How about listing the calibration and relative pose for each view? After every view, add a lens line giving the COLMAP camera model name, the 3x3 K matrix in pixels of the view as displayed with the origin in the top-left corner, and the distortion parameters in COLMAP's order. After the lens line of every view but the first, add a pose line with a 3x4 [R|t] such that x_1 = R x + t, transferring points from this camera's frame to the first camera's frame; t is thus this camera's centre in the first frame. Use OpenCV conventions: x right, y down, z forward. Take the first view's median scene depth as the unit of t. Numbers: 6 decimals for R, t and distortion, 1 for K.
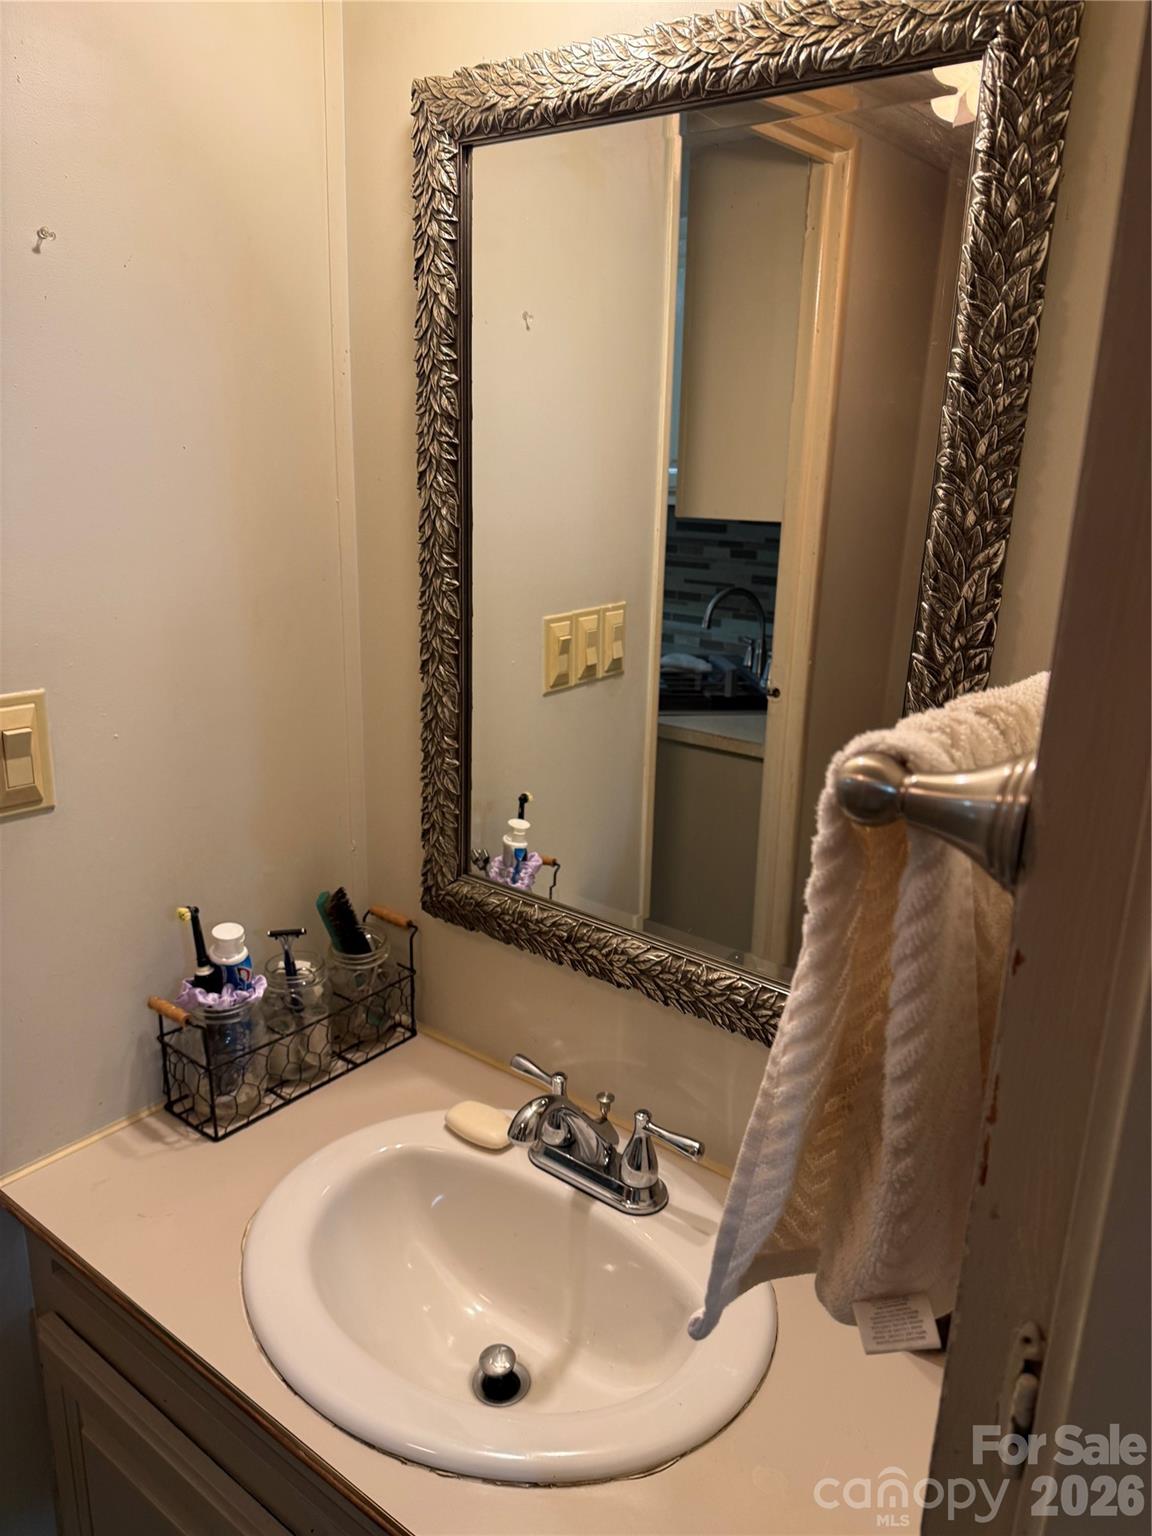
lens RADIAL K [[1125.7, 0, 576.0], [0, 1125.7, 768.0], [0, 0, 1]] dist [0.000183, -0.002807]
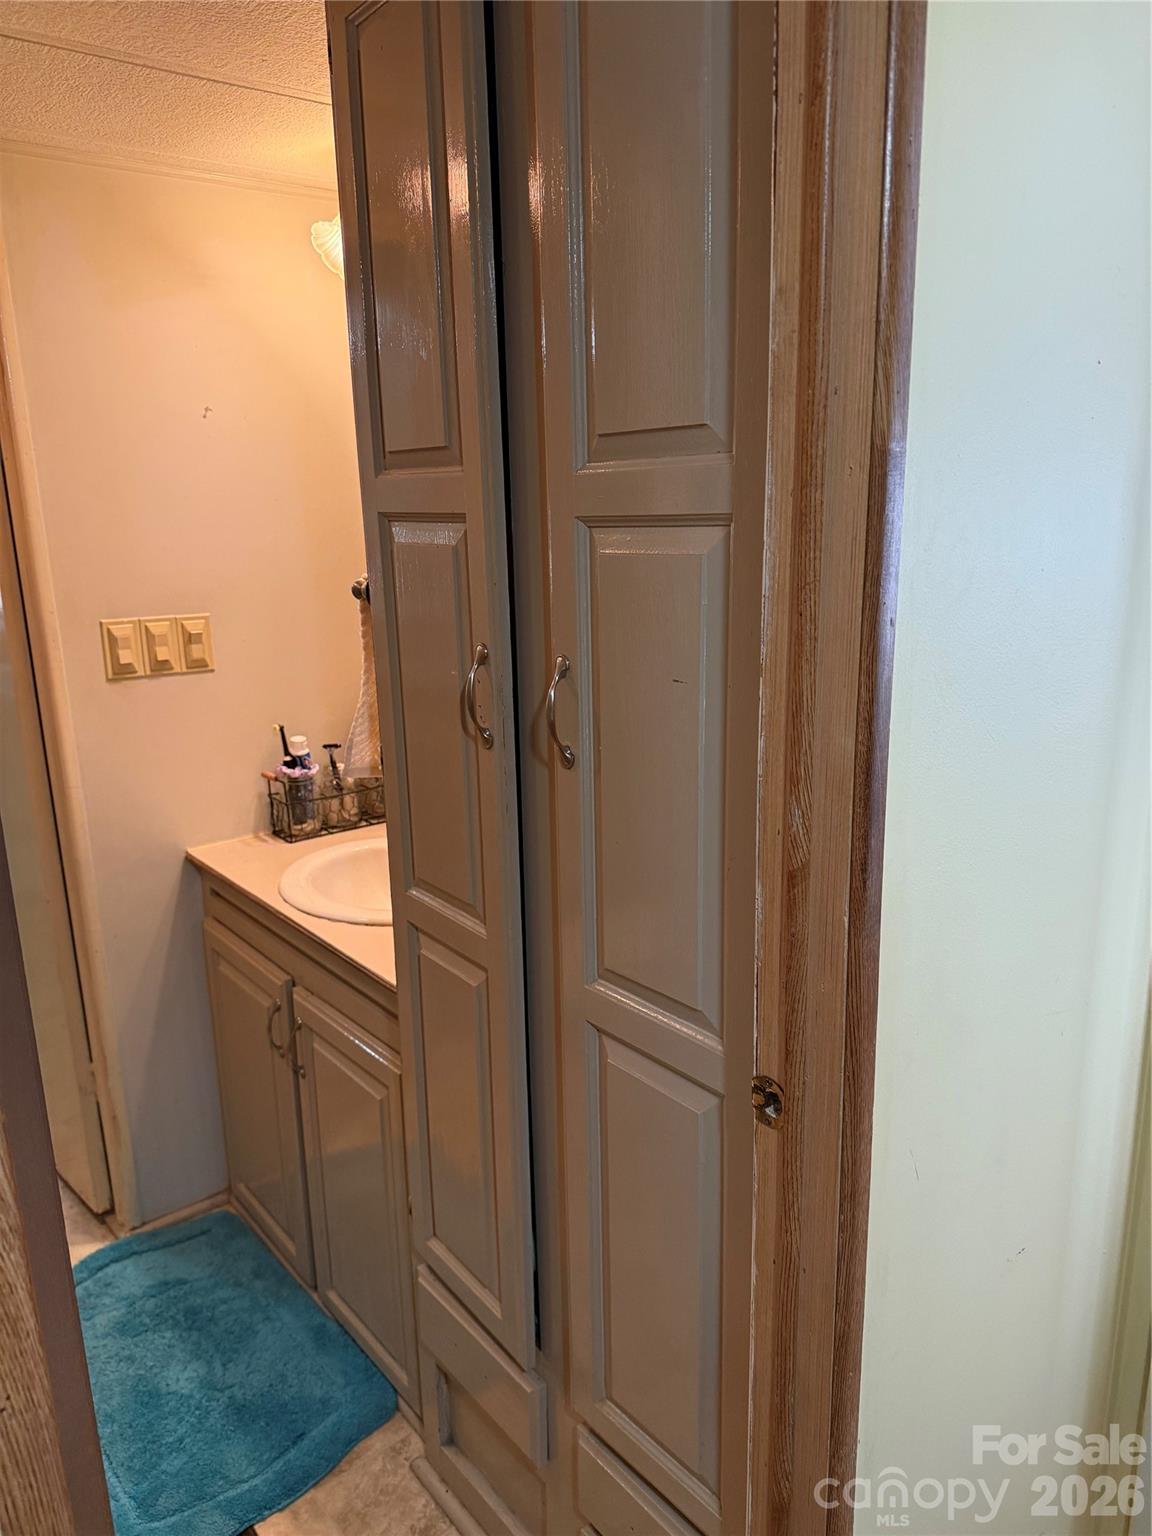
lens RADIAL K [[1079.6, 0, 592.4], [0, 1079.6, 769.1], [0, 0, 1]] dist [0.099280, -0.129246]
pose [[0.977393, 0.006678, -0.211324, 0.620352], [-0.013829, 0.999380, -0.032383, 0.255154], [0.210977, 0.034574, 0.976879, -0.796246]]
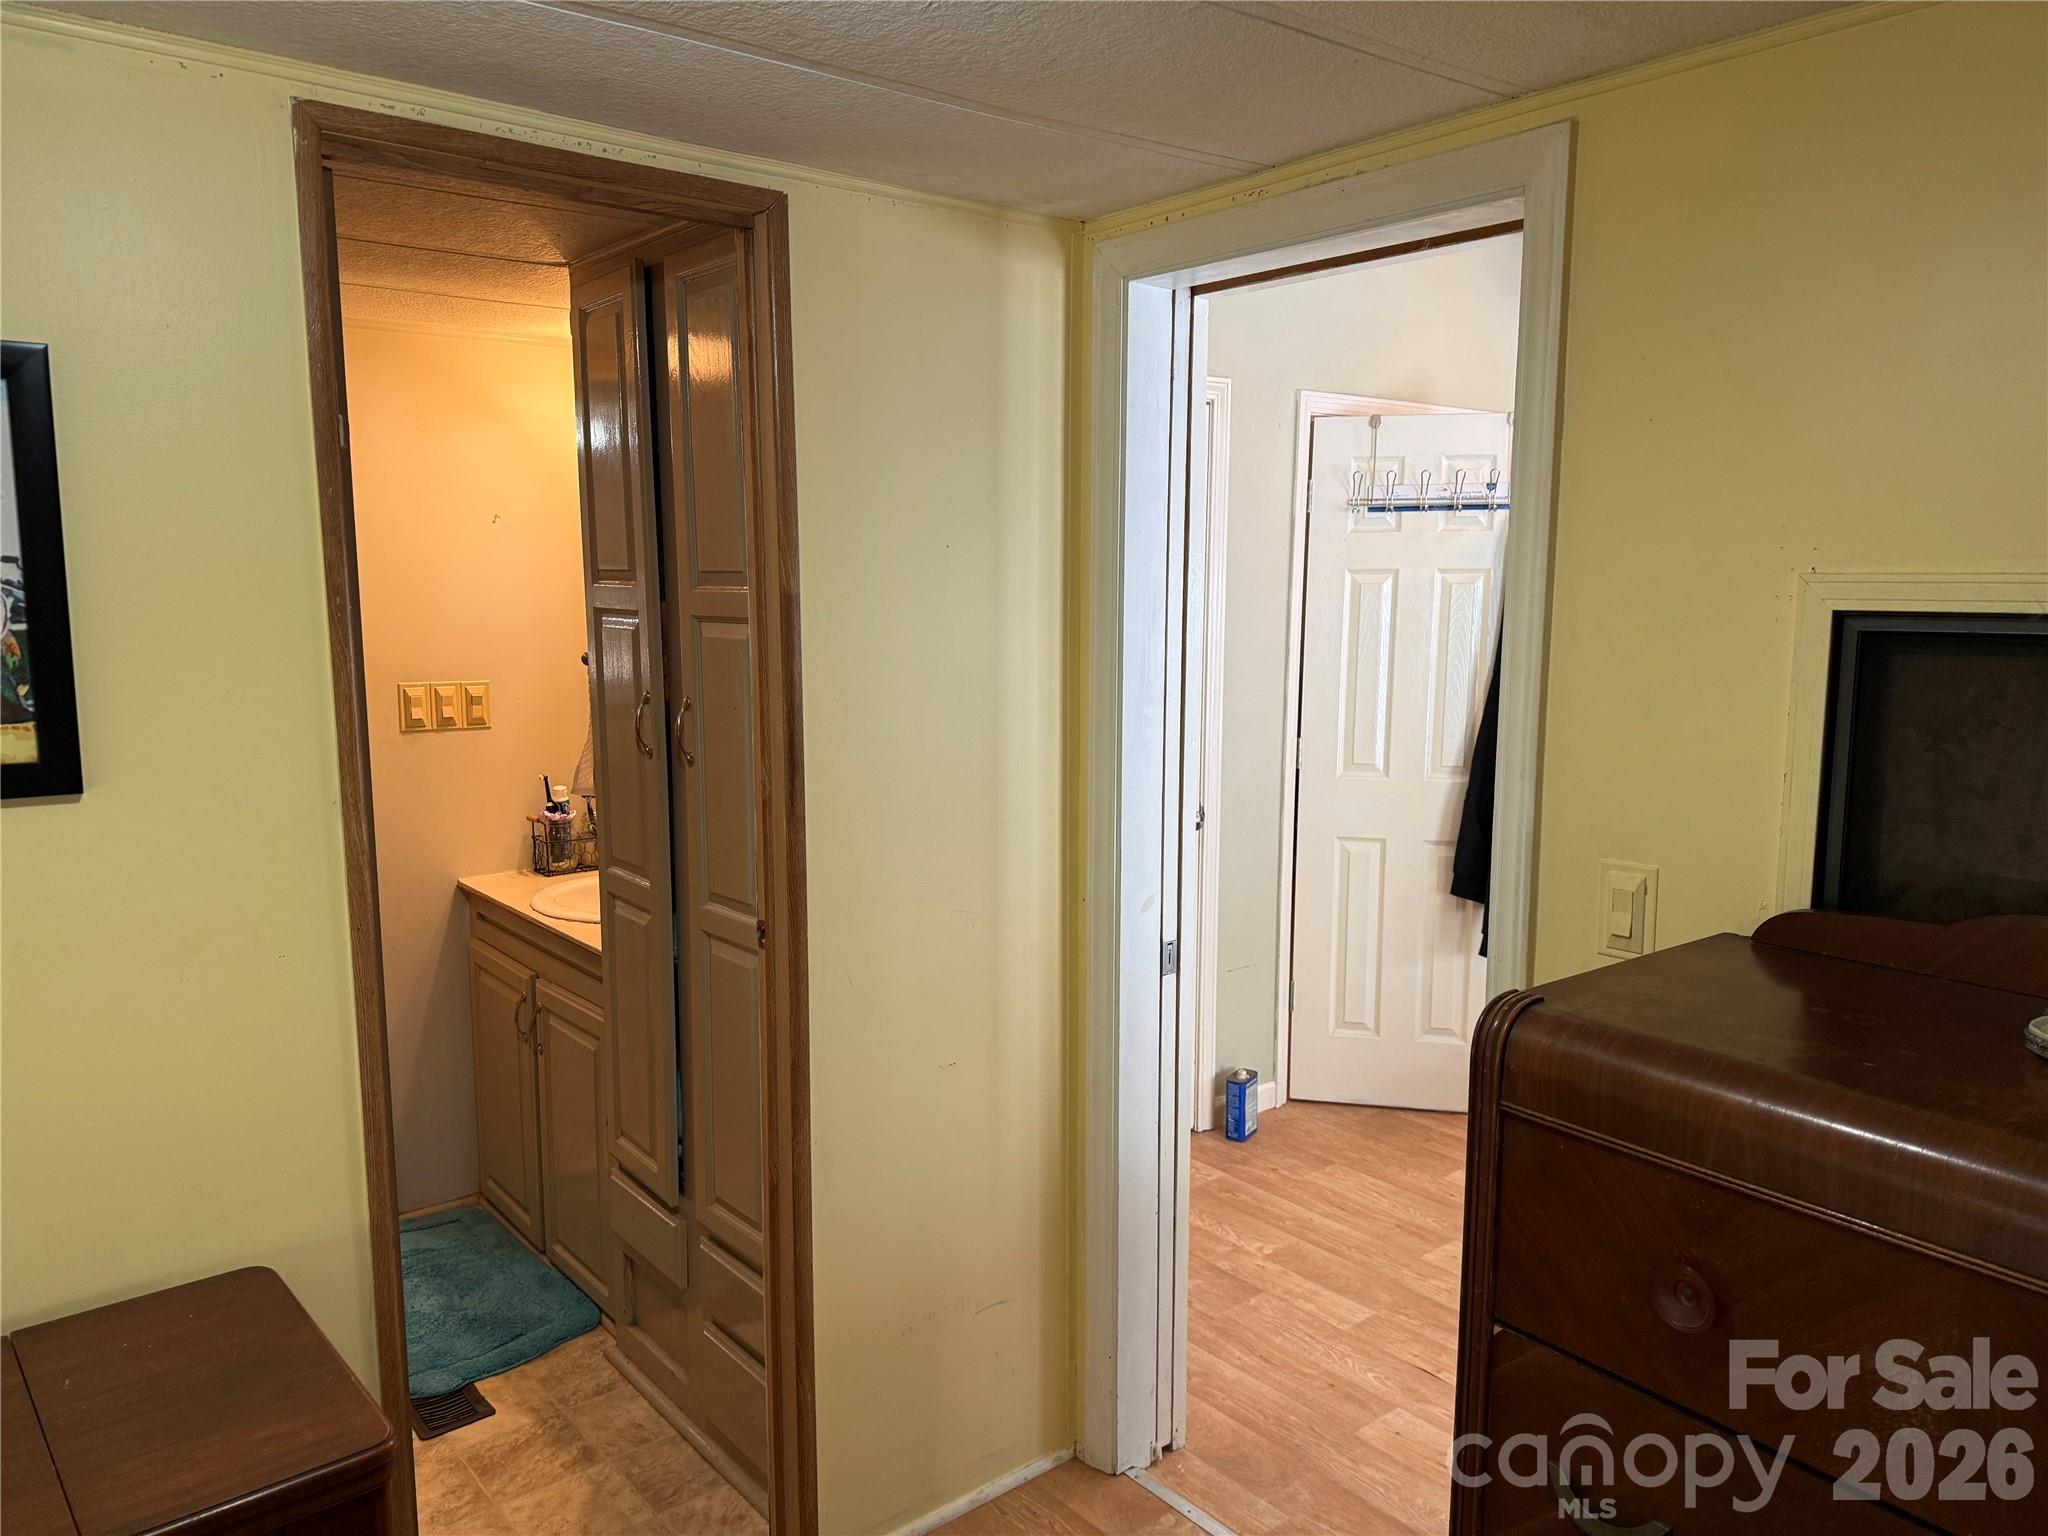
lens RADIAL K [[1462.1, 0, 1027.9], [0, 1462.1, 774.6], [0, 0, 1]] dist [0.183033, -0.325207]
pose [[0.975909, 0.004252, -0.218137, 1.335778], [-0.034626, 0.990157, -0.135614, 0.507282], [0.215413, 0.139900, 0.966450, -1.816764]]
